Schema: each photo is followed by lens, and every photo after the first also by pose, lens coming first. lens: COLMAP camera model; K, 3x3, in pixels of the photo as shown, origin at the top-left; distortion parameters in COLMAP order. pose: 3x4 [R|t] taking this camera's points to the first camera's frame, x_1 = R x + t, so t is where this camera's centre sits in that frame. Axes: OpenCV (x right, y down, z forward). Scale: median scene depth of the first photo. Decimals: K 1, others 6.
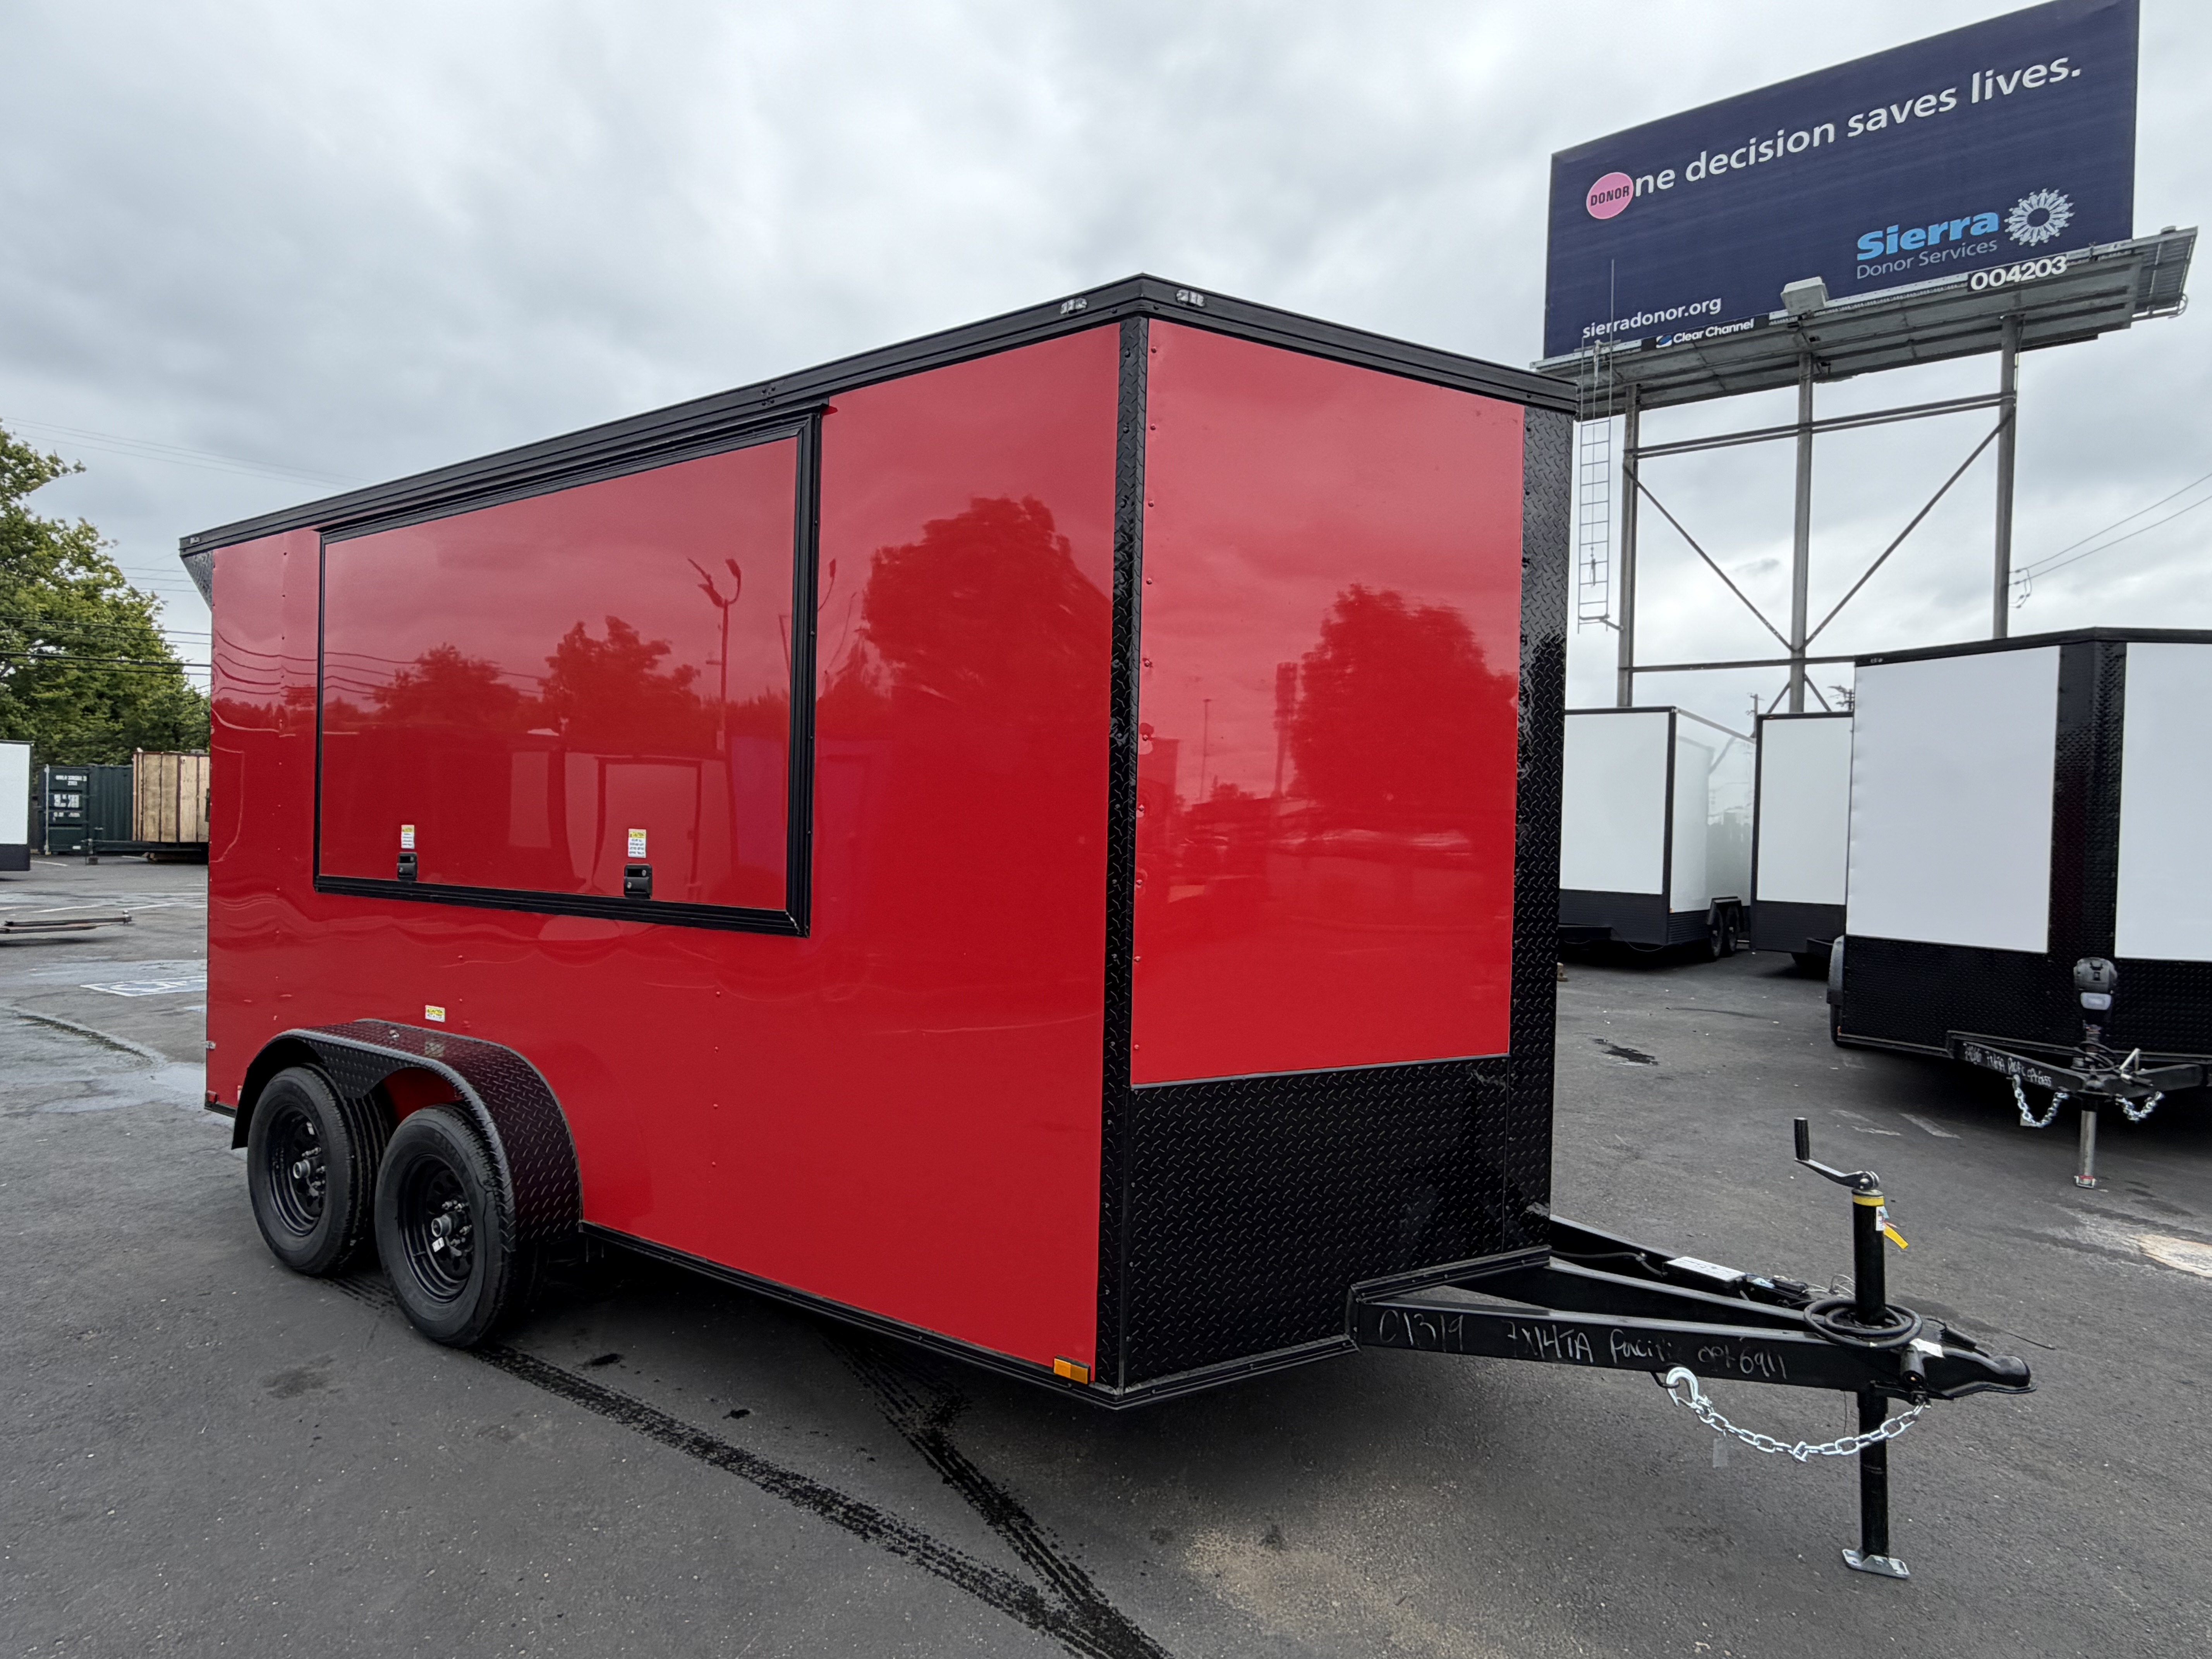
lens RADIAL K [[1235.7, 0, 1104.1], [0, 1235.7, 831.7], [0, 0, 1]] dist [-0.004202, 0.002764]
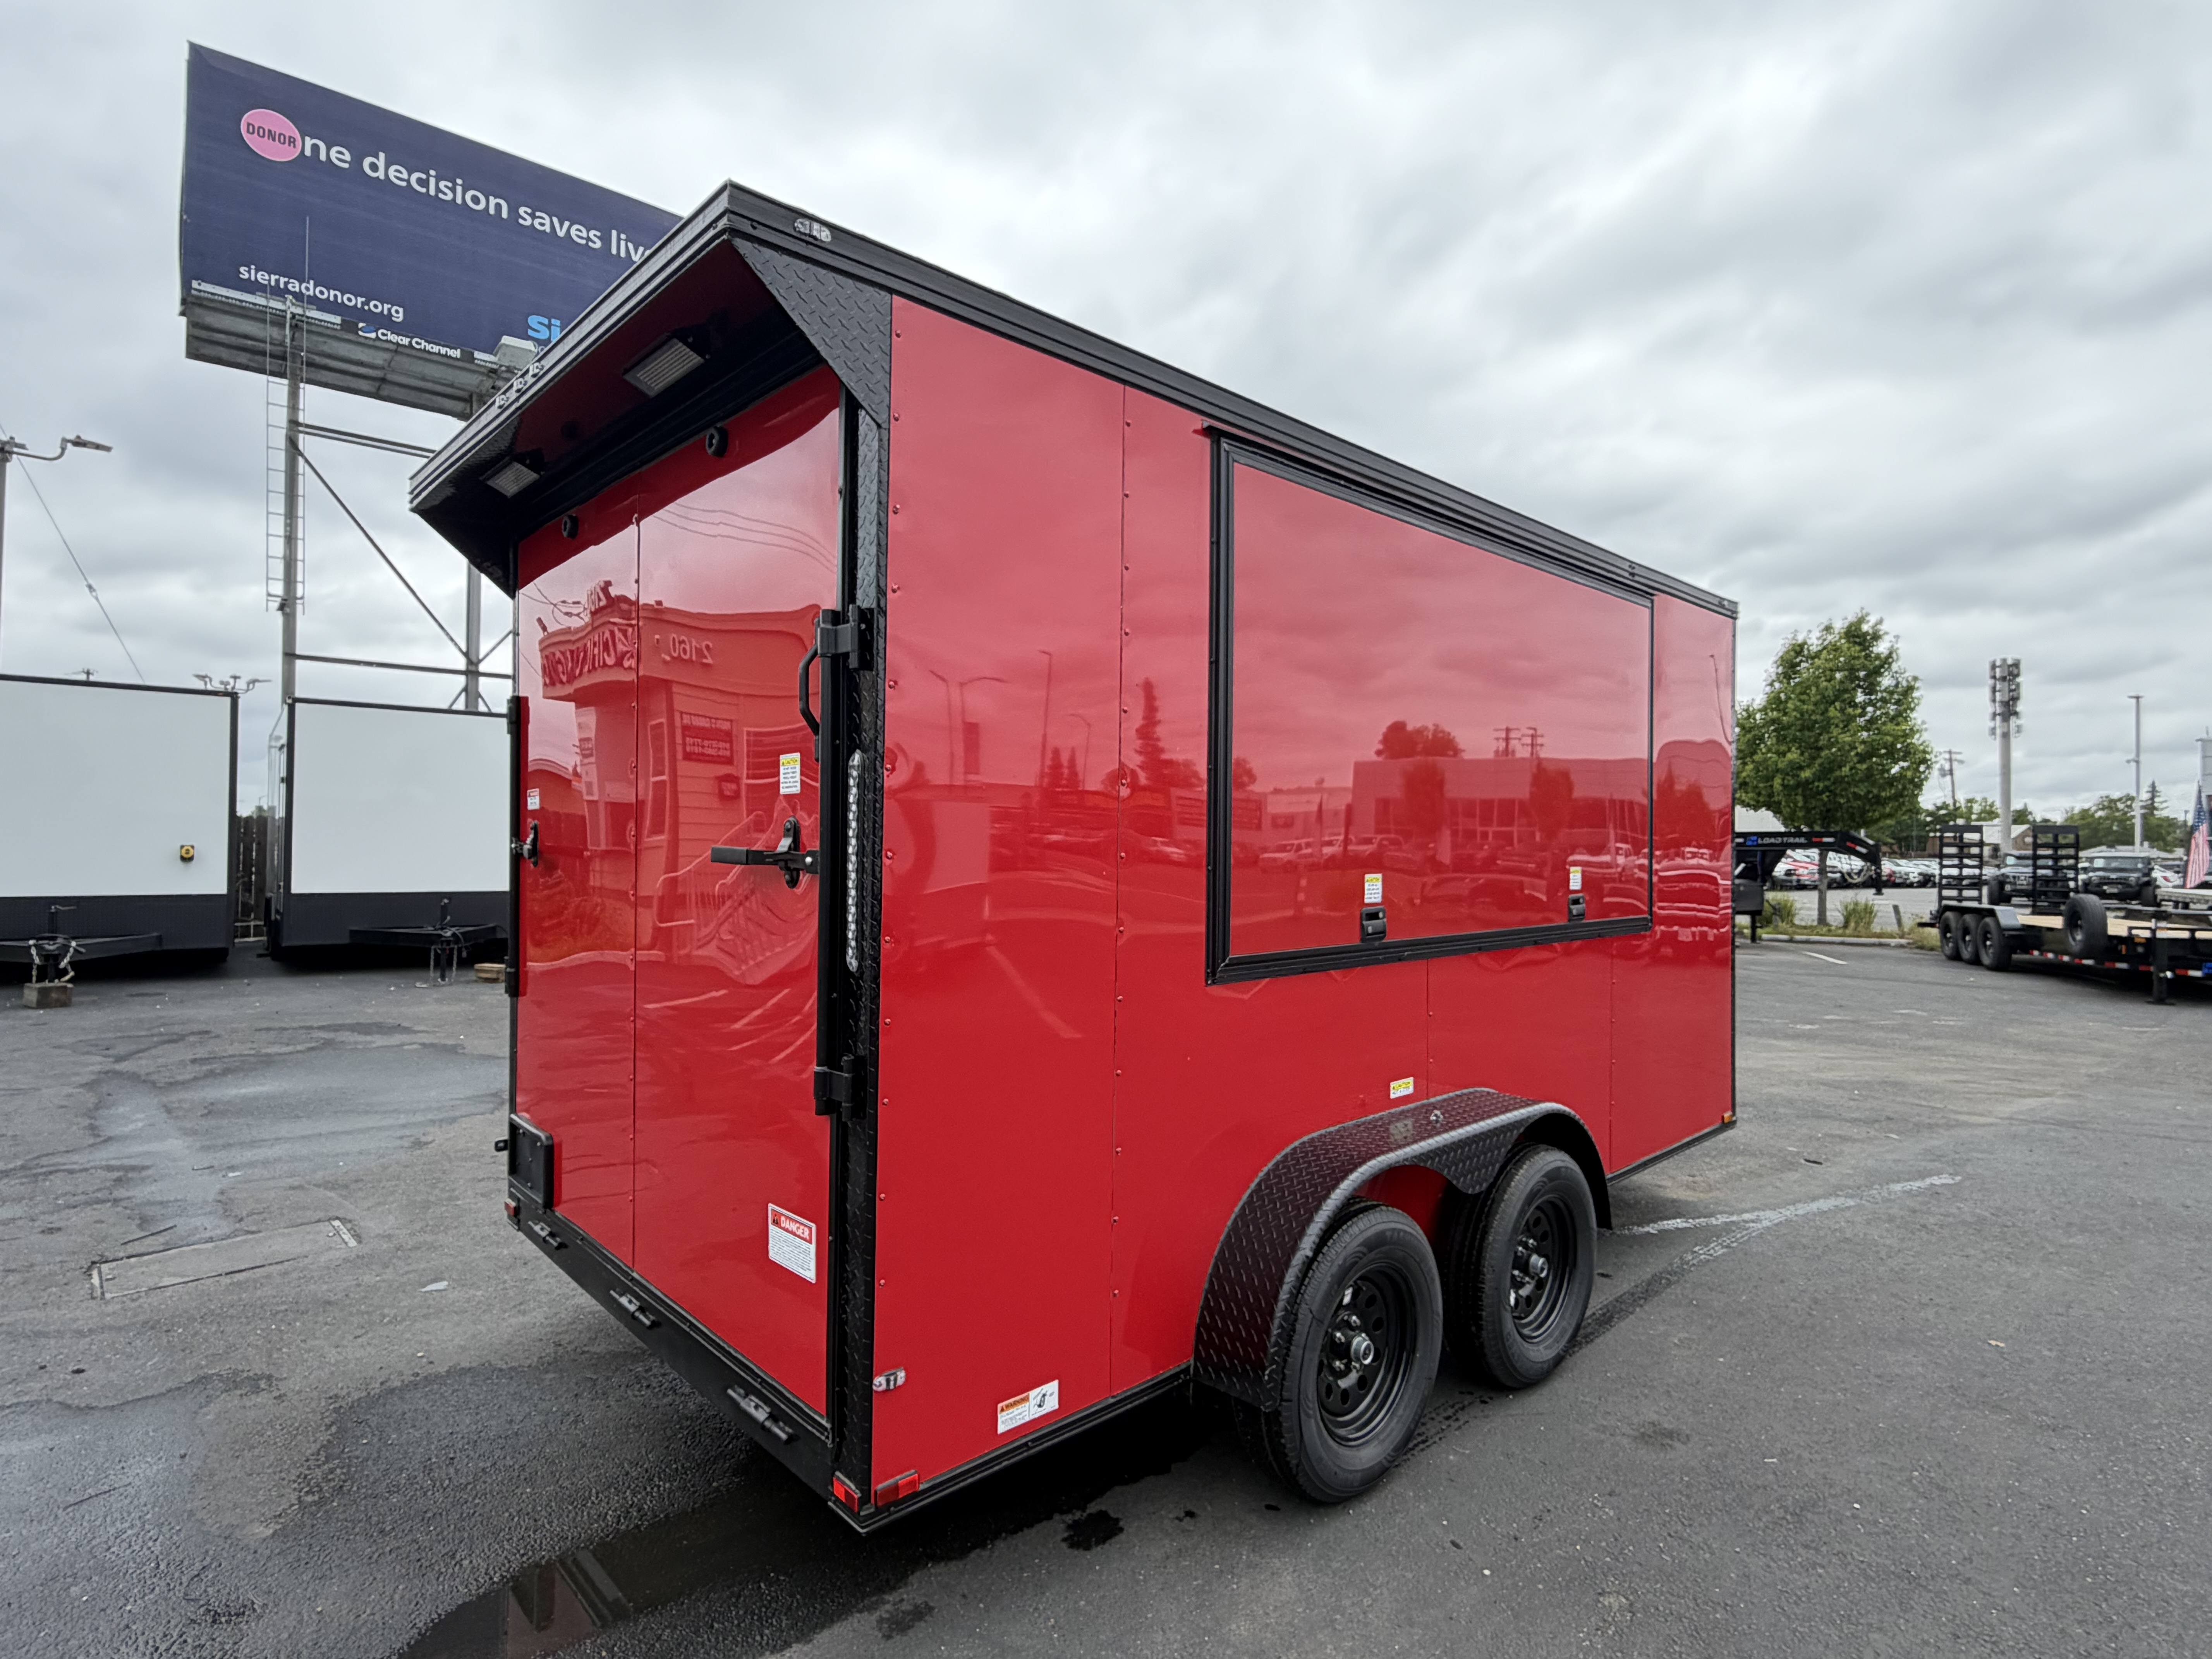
lens RADIAL K [[1132.5, 0, 1106.0], [0, 1132.5, 829.5], [0, 0, 1]] dist [0.002696, -0.000501]
pose [[0.232869, -0.009743, 0.972459, -0.324300], [-0.000324, 0.999949, 0.010096, -0.010370], [-0.972508, -0.002666, 0.232854, 0.240809]]
